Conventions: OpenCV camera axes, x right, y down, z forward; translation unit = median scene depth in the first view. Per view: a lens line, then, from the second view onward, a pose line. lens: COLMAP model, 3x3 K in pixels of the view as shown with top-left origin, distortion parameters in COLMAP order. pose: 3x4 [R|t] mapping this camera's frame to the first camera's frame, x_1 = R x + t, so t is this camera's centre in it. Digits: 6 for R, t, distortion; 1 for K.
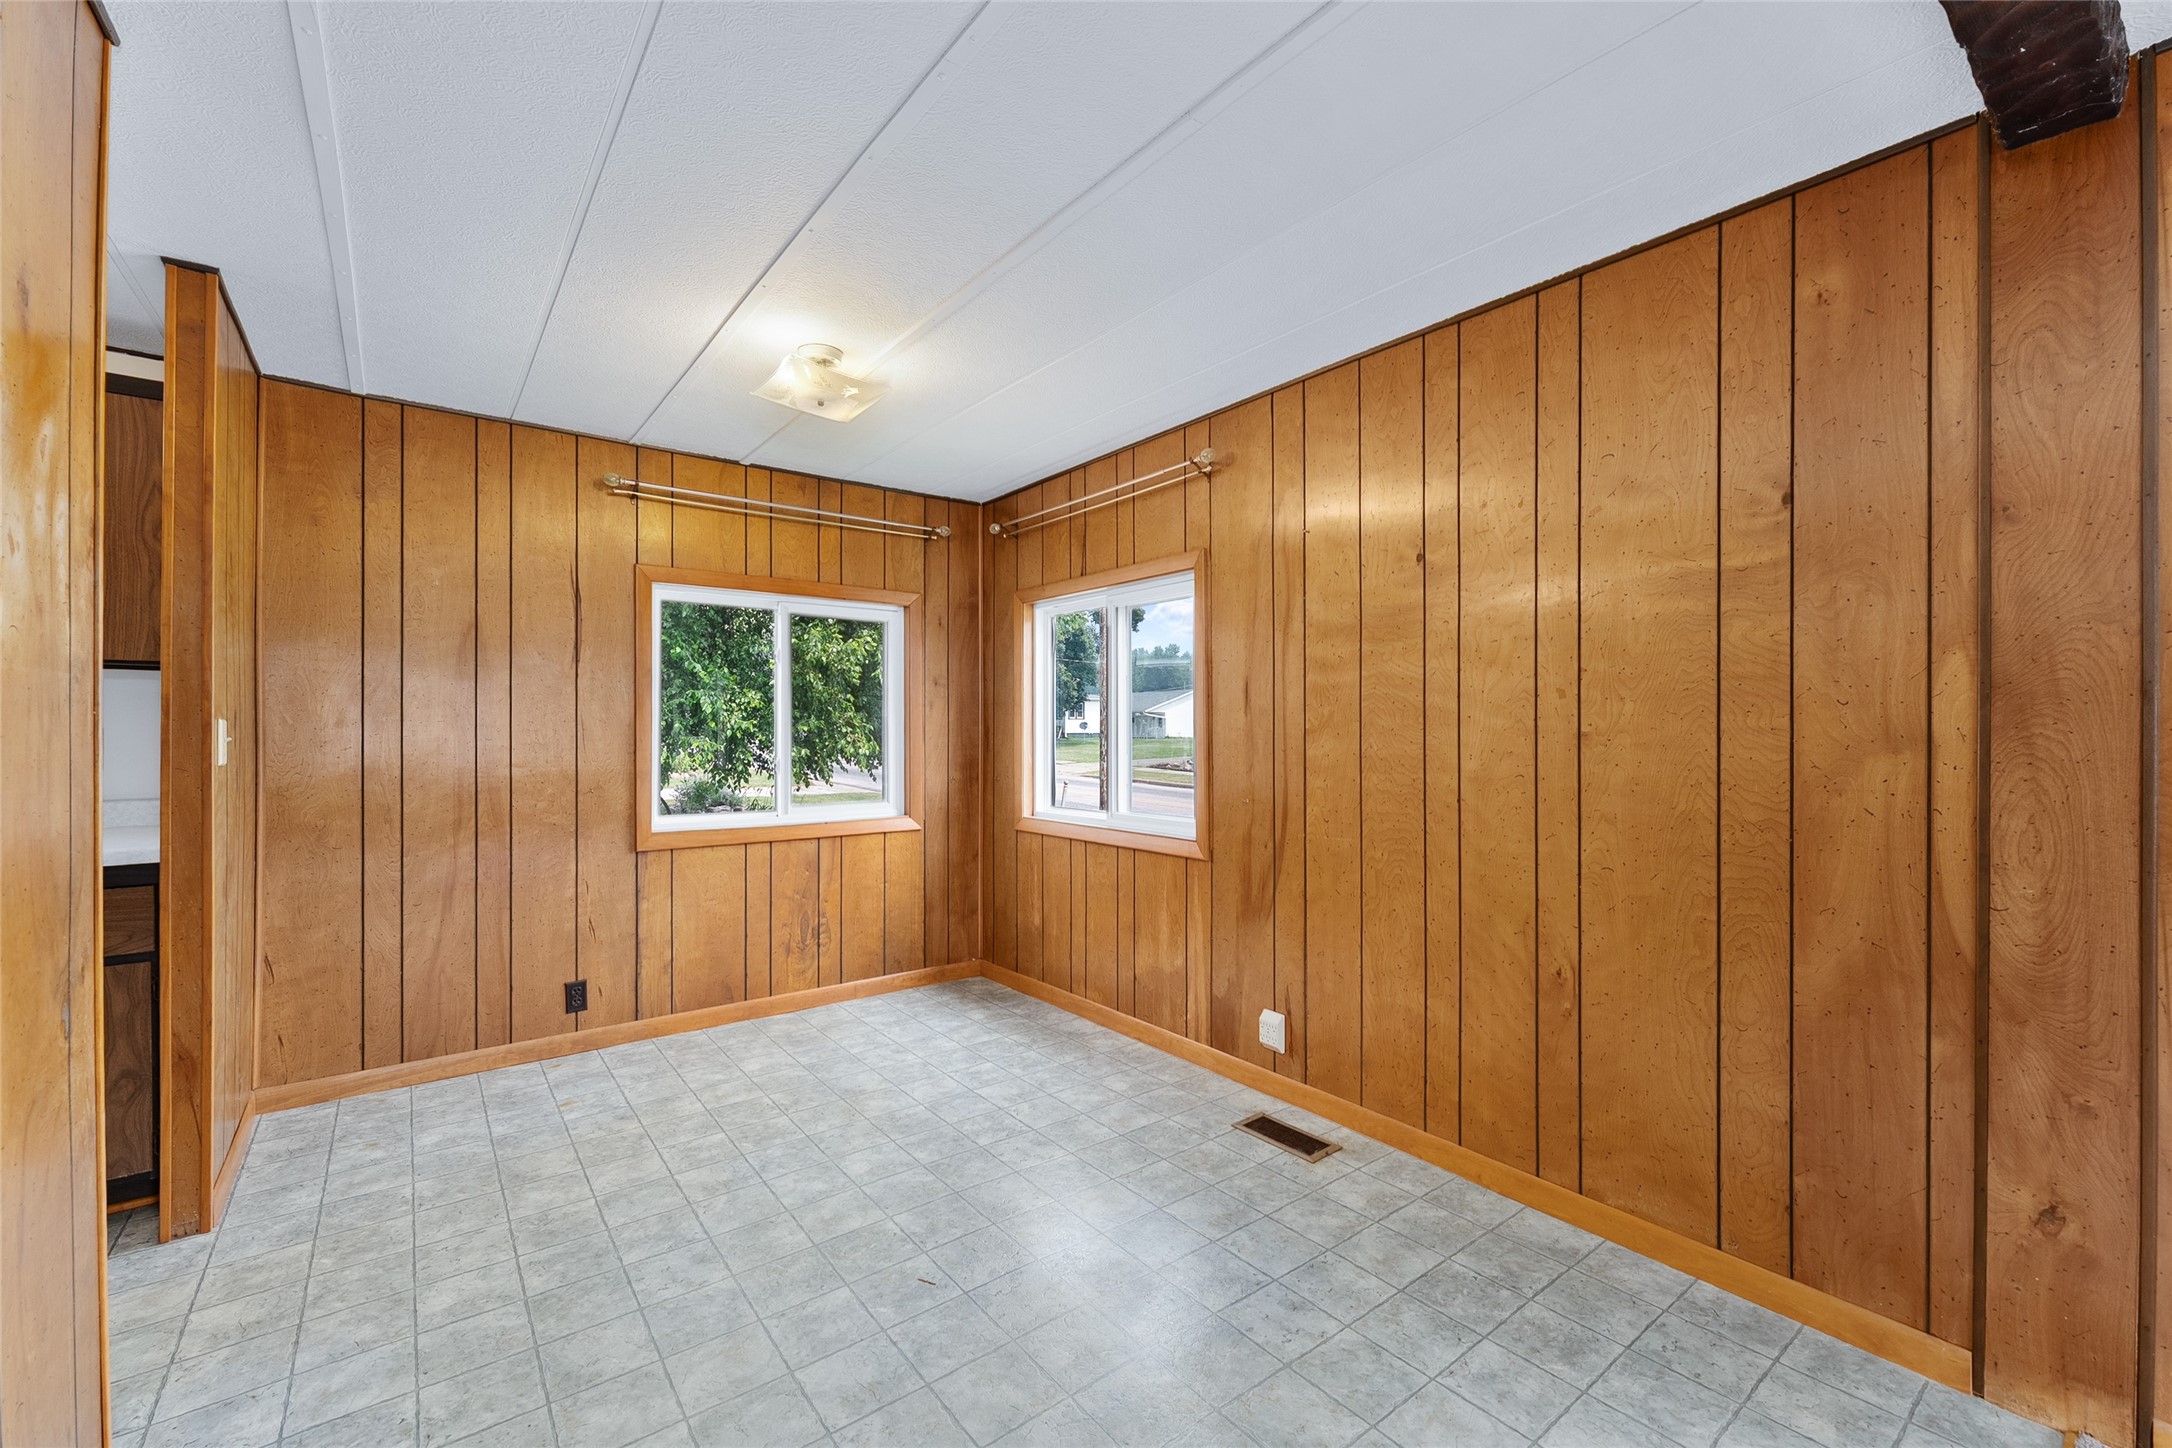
lens RADIAL K [[888.7, 0, 1086.0], [0, 888.7, 724.0], [0, 0, 1]] dist [-0.000453, -0.000046]
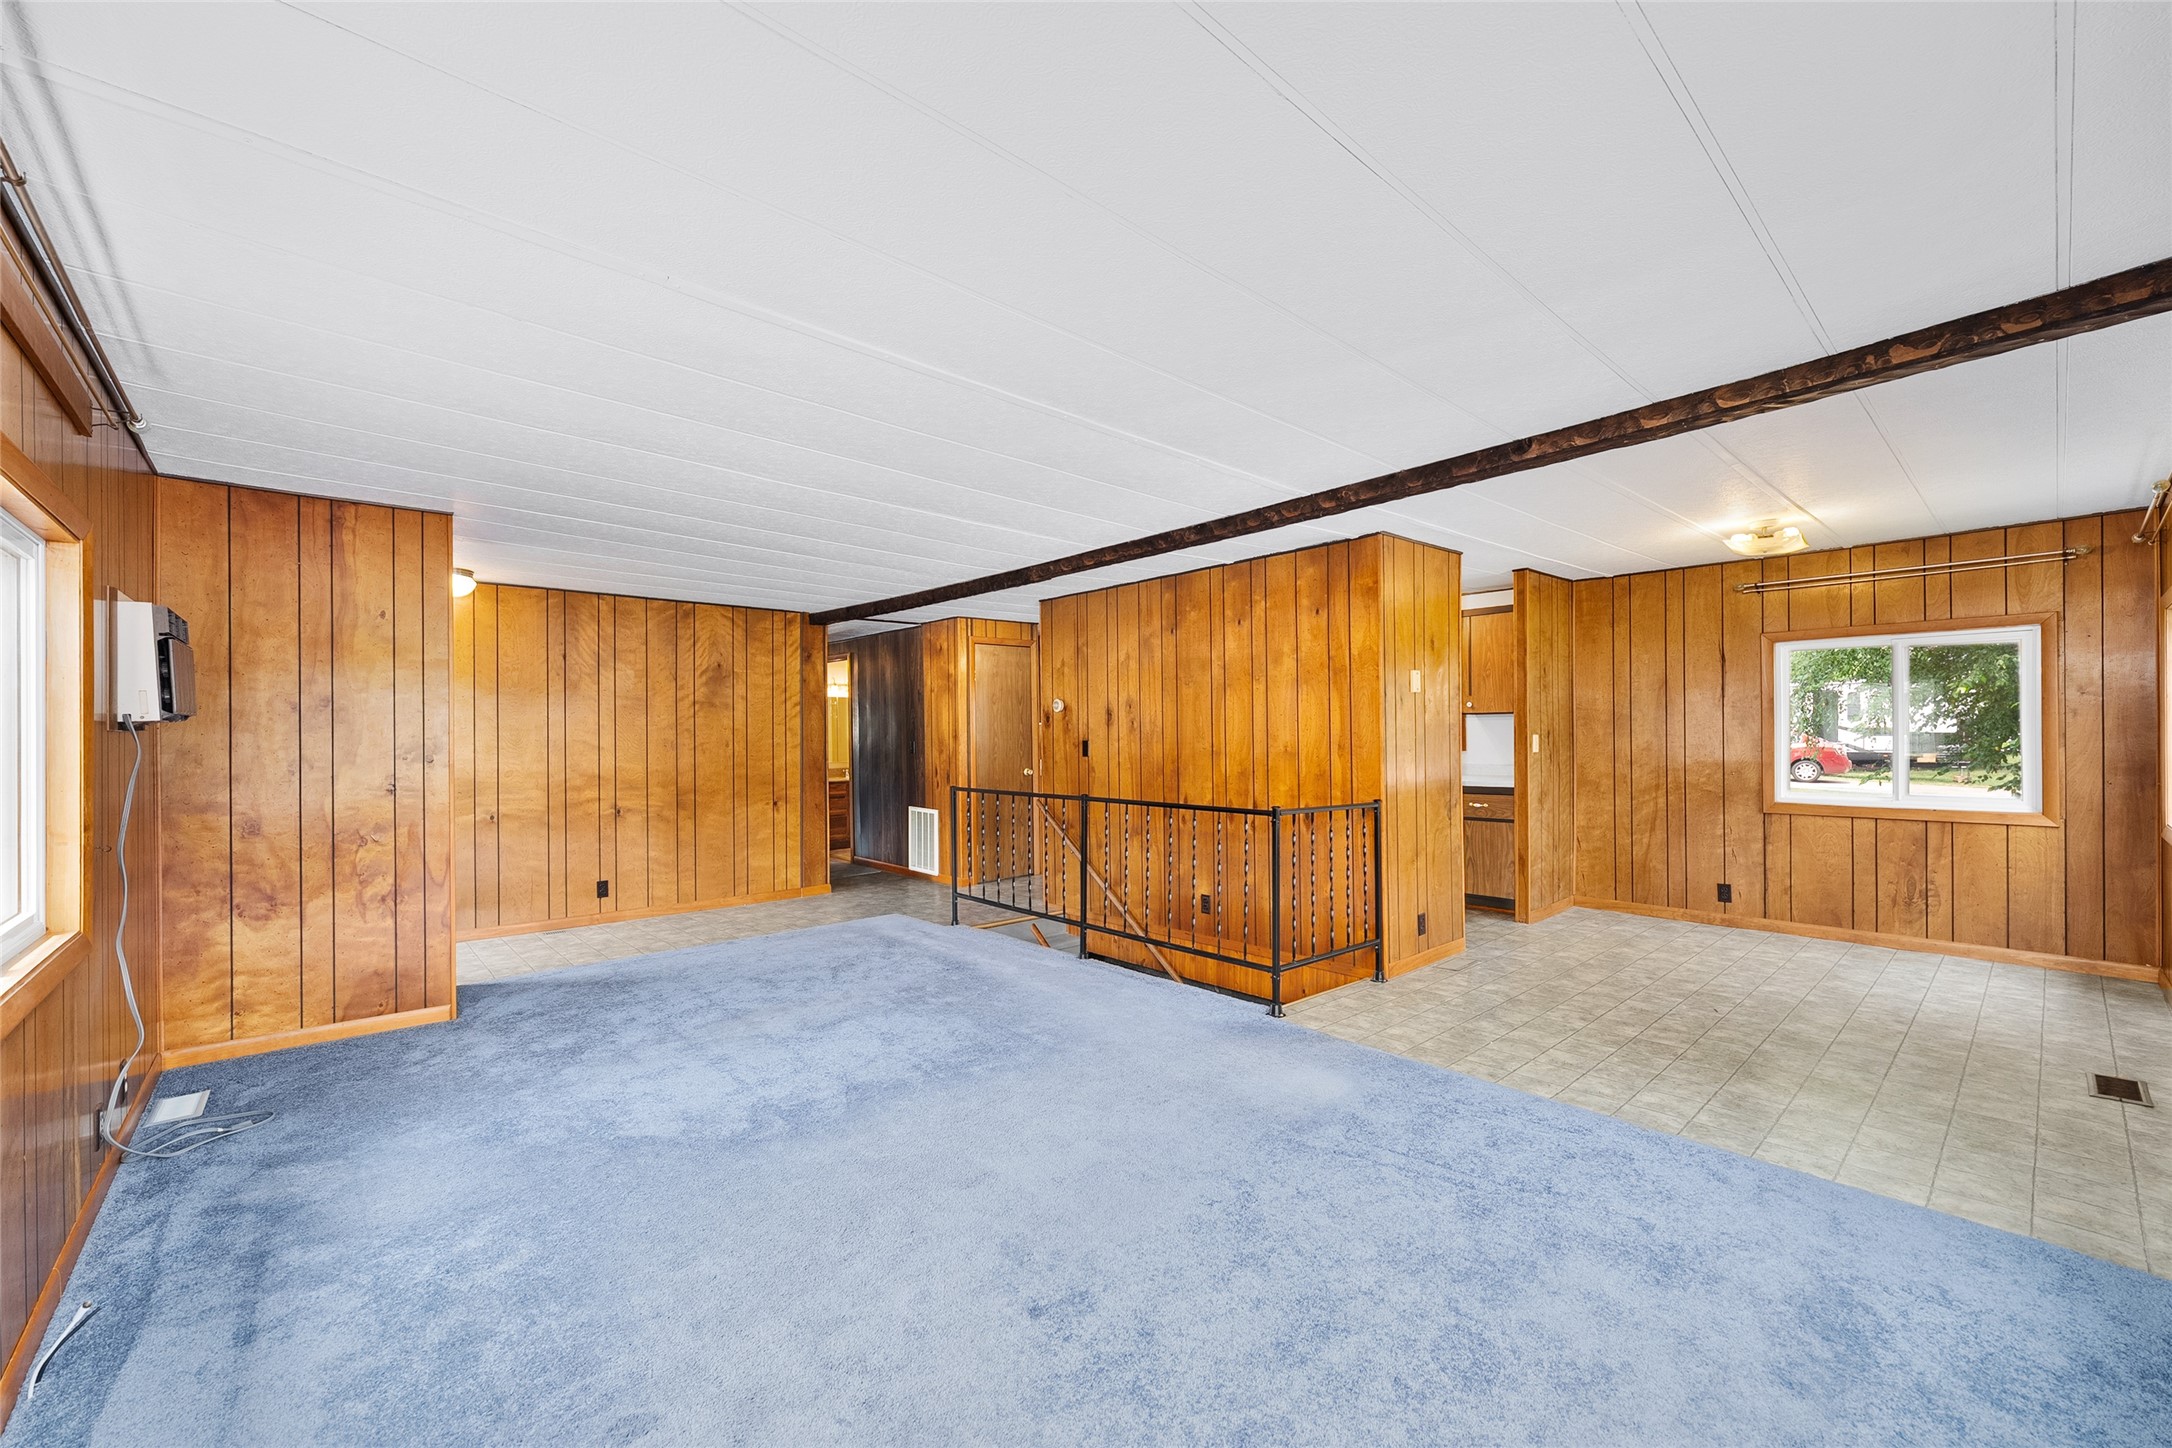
lens RADIAL K [[871.6, 0, 1084.1], [0, 871.6, 731.9], [0, 0, 1]] dist [-0.001070, -0.000073]
pose [[0.074204, -0.001152, -0.997242, 1.076348], [0.017335, 0.999850, 0.000135, -0.026764], [0.997092, -0.017297, 0.074213, -0.372169]]
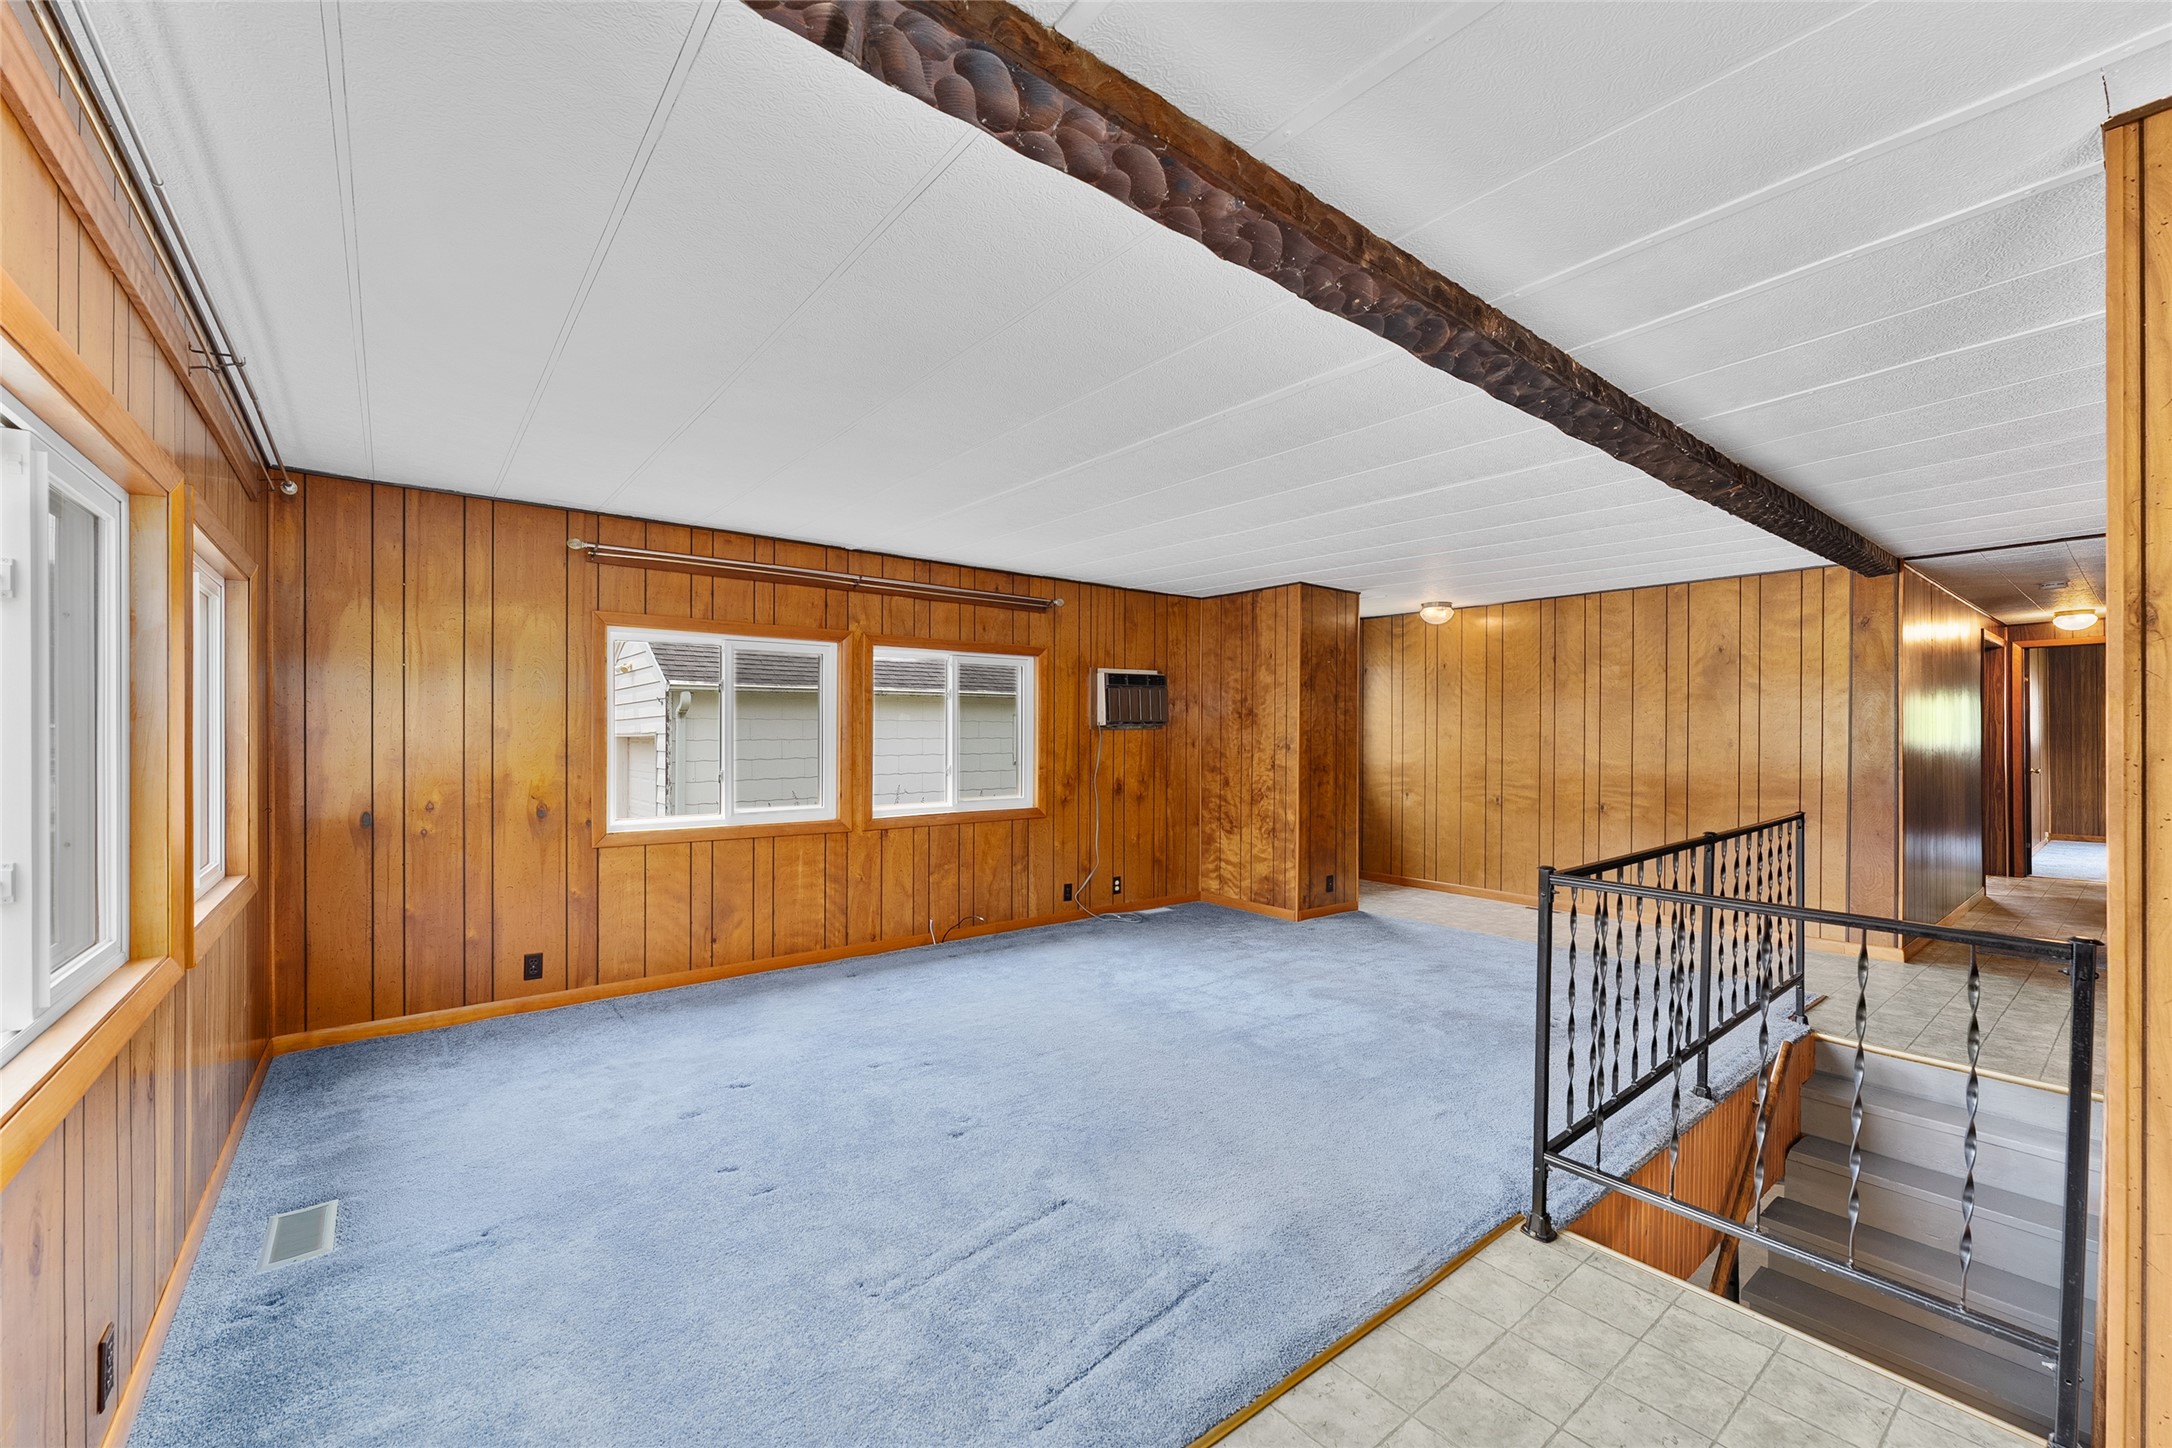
lens RADIAL K [[871.6, 0, 1084.1], [0, 871.6, 731.9], [0, 0, 1]] dist [-0.001070, -0.000073]
pose [[-0.999918, 0.003953, -0.012155, 0.231135], [0.004093, 0.999925, -0.011529, -0.018069], [0.012108, -0.011578, -0.999860, 0.694684]]
